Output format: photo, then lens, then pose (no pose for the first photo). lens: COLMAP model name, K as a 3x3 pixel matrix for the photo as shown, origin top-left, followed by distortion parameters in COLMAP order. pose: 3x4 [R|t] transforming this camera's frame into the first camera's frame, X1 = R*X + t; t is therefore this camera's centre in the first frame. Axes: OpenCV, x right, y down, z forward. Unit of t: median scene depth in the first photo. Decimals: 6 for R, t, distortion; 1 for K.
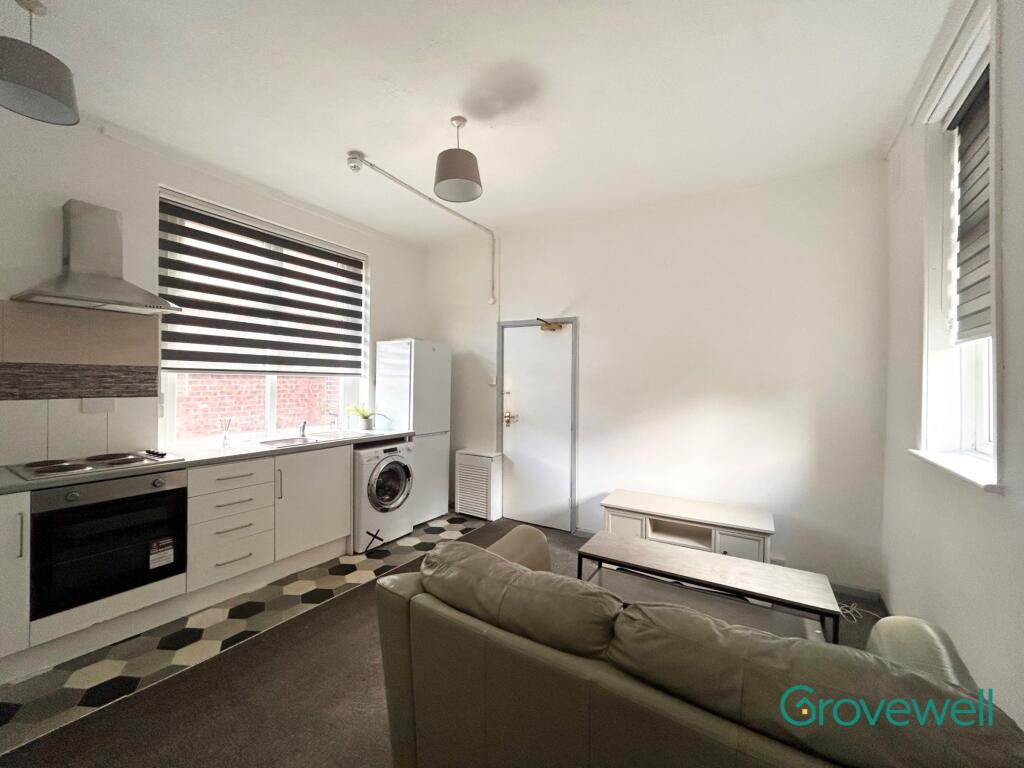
lens RADIAL K [[416.3, 0, 512.0], [0, 416.3, 384.0], [0, 0, 1]] dist [-0.000904, 0.000407]
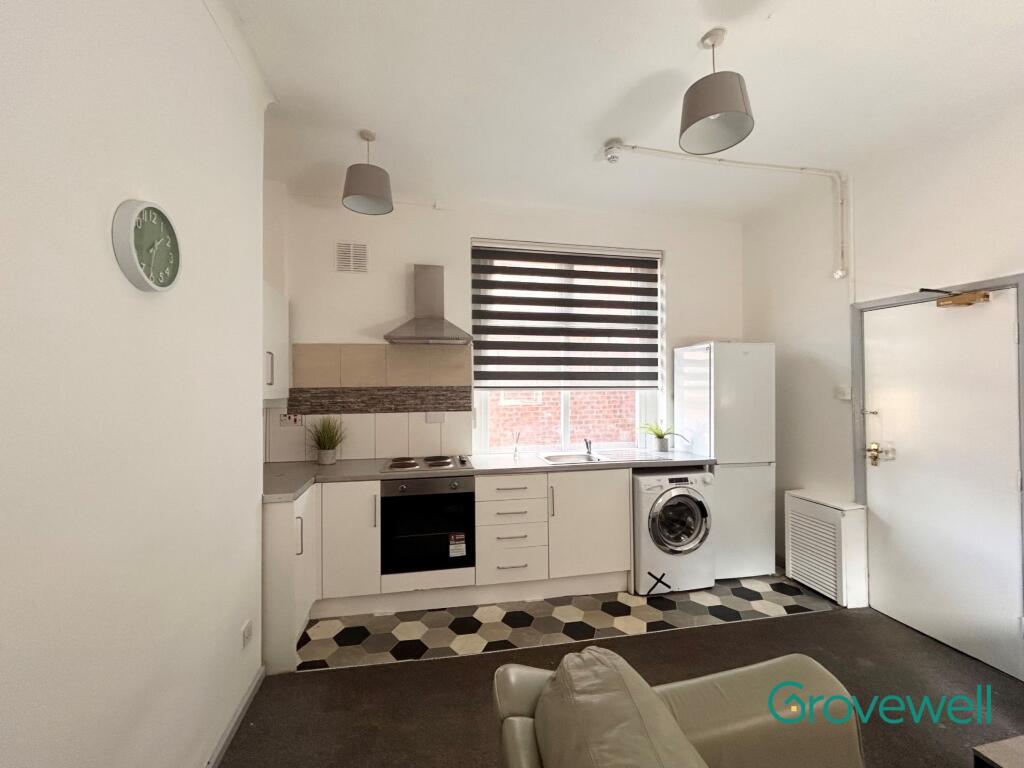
lens RADIAL K [[435.4, 0, 512.0], [0, 435.4, 384.0], [0, 0, 1]] dist [-0.001181, 0.000079]
pose [[0.688732, -0.018796, -0.724772, 0.109840], [0.008439, 0.999804, -0.017909, -0.018718], [0.724967, 0.006218, 0.688756, 0.165638]]
